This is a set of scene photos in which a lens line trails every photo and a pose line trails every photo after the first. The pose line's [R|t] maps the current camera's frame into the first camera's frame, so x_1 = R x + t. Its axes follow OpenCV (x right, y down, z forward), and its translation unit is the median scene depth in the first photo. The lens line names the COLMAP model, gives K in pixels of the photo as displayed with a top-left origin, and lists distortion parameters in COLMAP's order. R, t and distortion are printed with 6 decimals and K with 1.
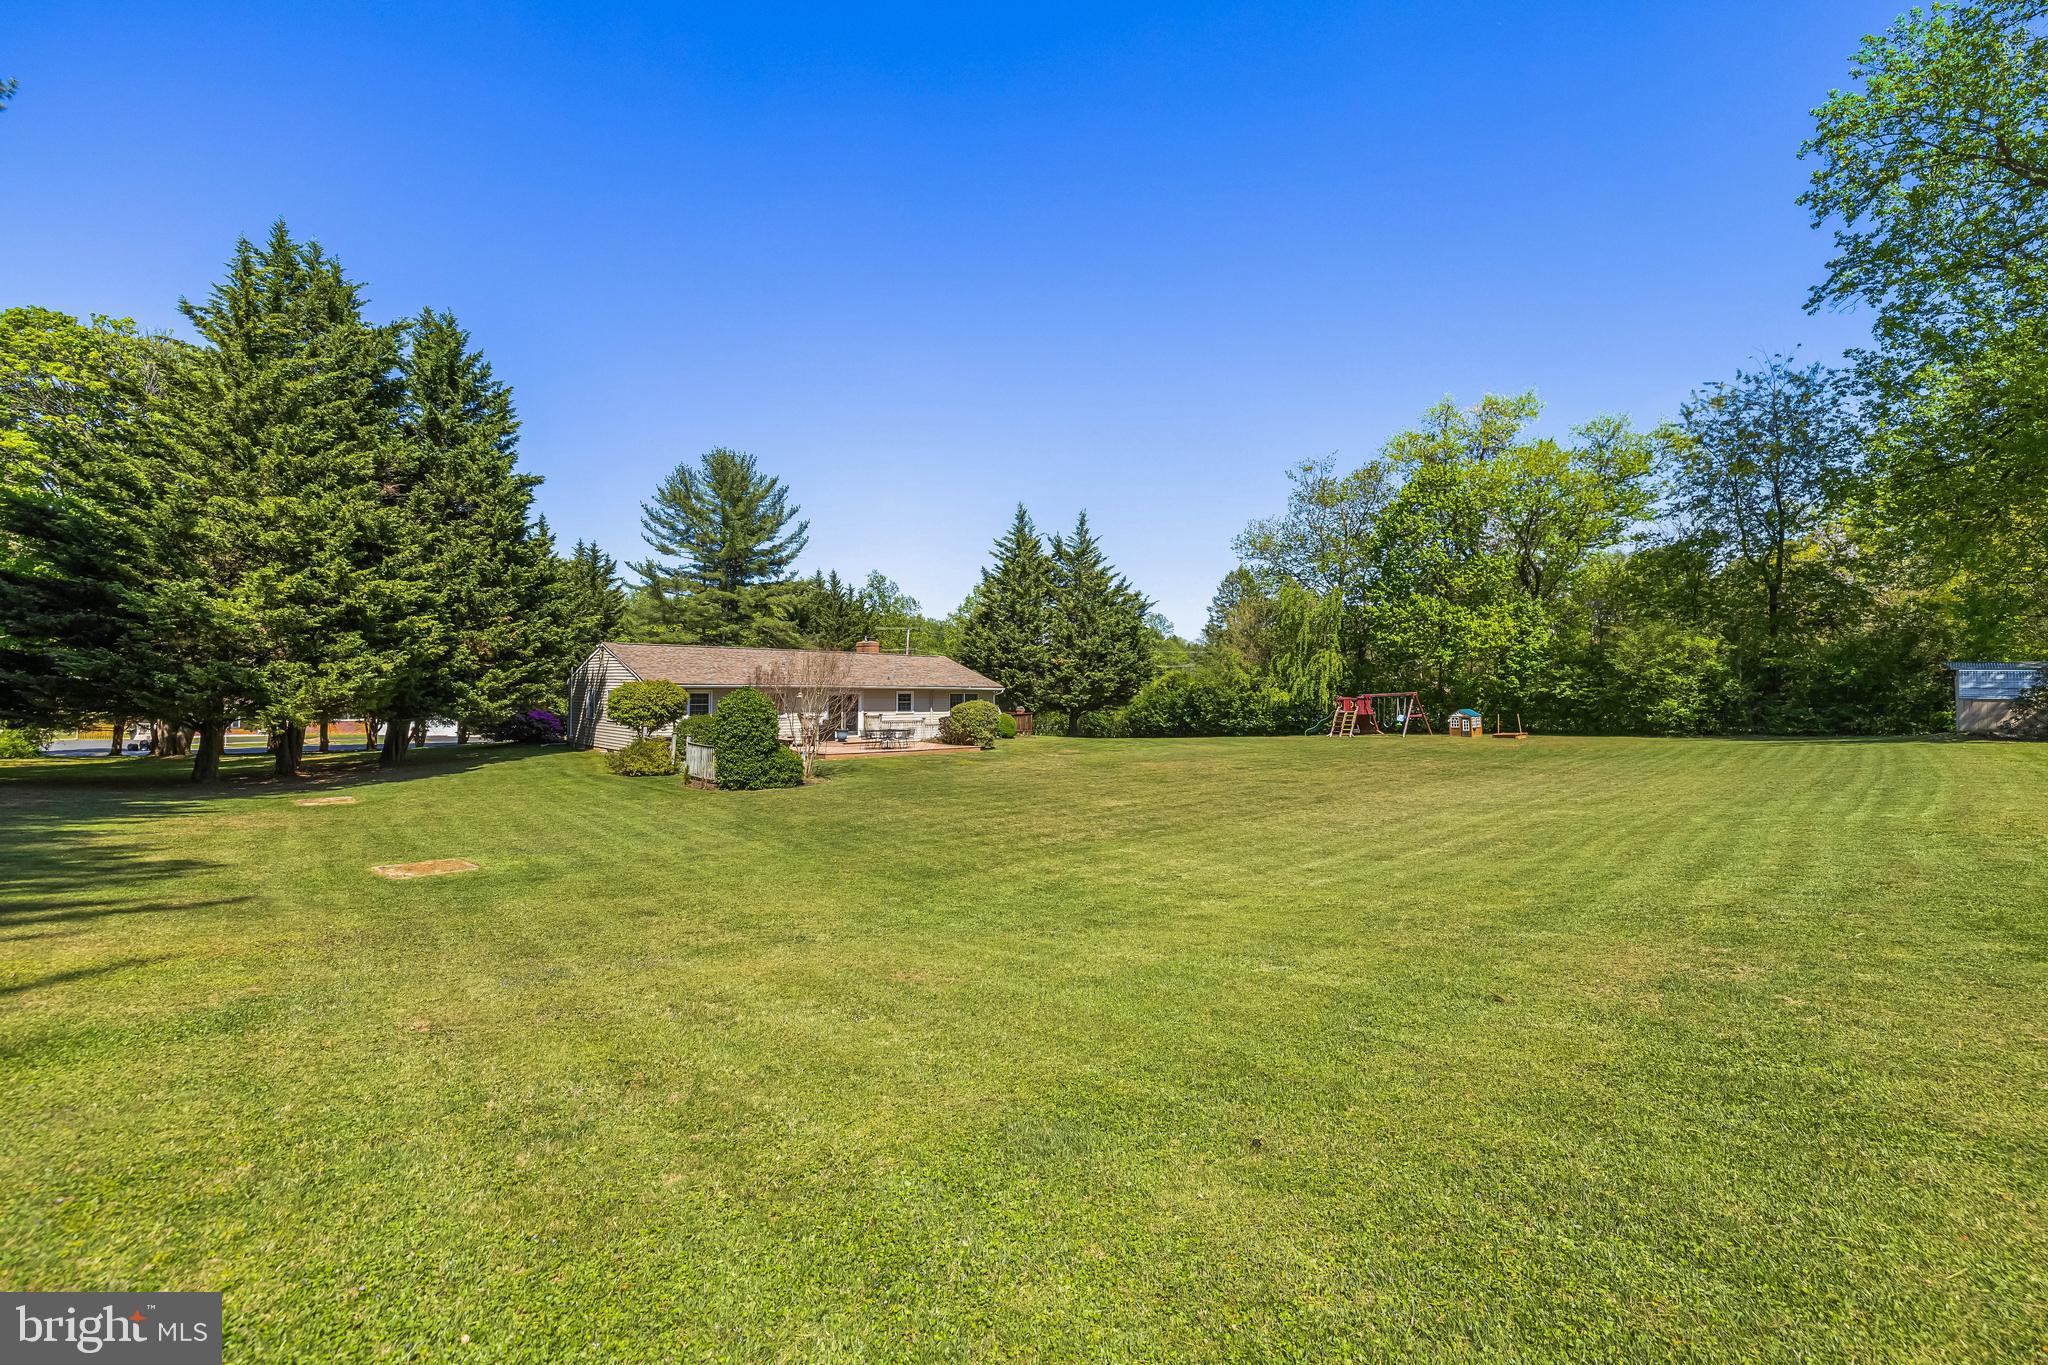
lens RADIAL K [[855.9, 0, 1024.4], [0, 855.9, 694.2], [0, 0, 1]] dist [0.003011, 0.000014]
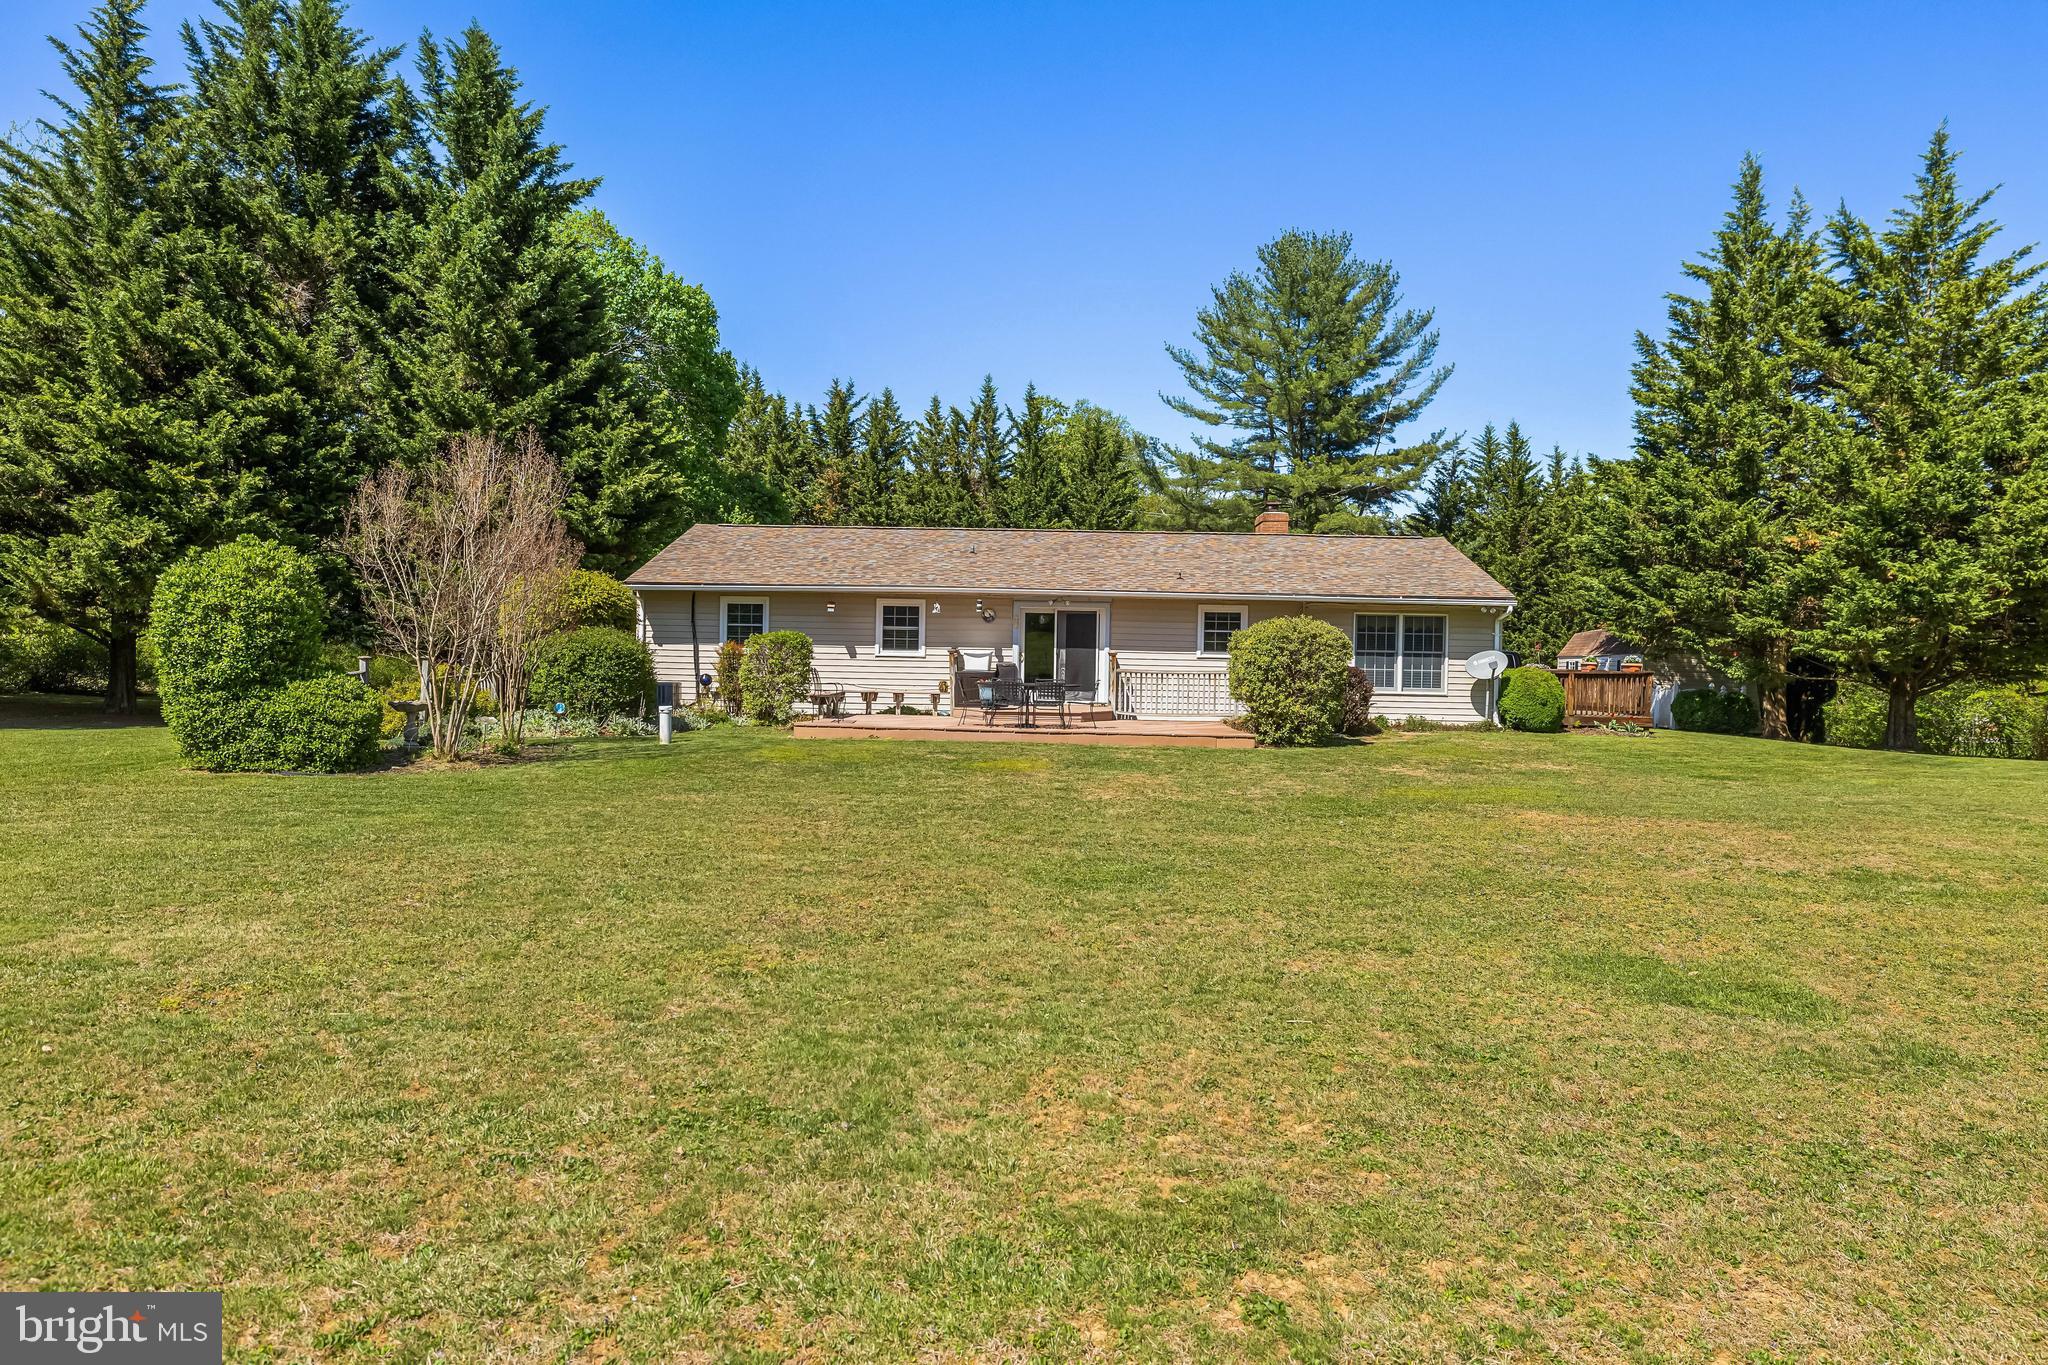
lens RADIAL K [[1256.9, 0, 1037.2], [0, 1256.9, 667.0], [0, 0, 1]] dist [-0.004877, 0.009240]
pose [[0.711264, 0.011010, -0.702839, 0.183467], [-0.018990, 0.999813, -0.003555, 0.024147], [0.702668, 0.015876, 0.711340, 0.374910]]
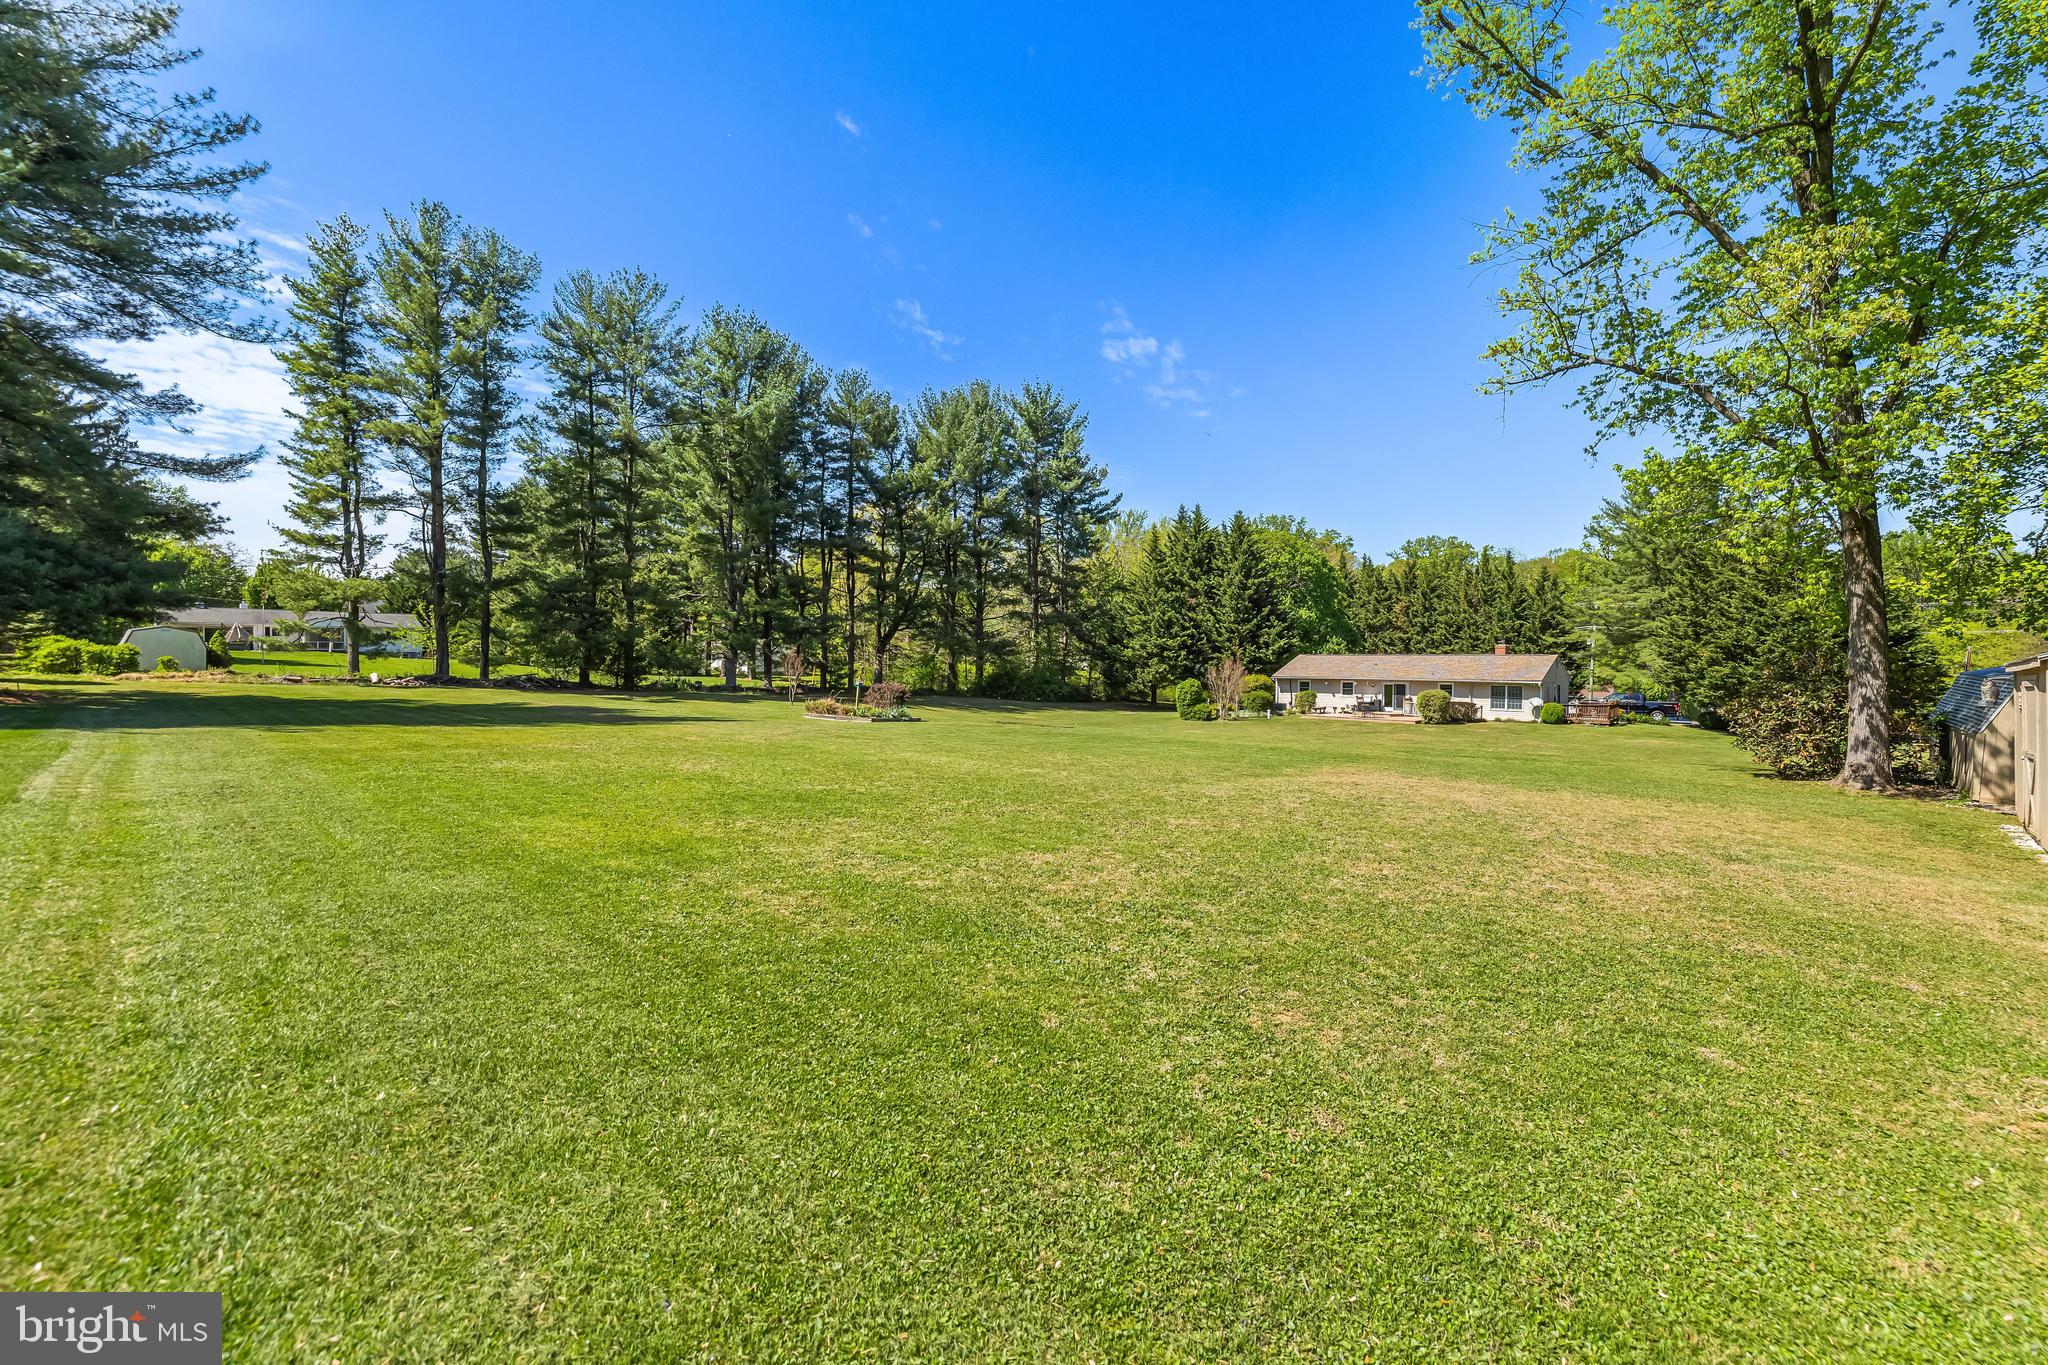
lens RADIAL K [[855.9, 0, 1031.2], [0, 855.9, 674.0], [0, 0, 1]] dist [0.003011, 0.000014]
pose [[0.091629, 0.004985, -0.995781, 0.922364], [-0.013206, 0.999906, 0.003791, -0.010825], [0.995706, 0.012803, 0.091686, 0.149902]]
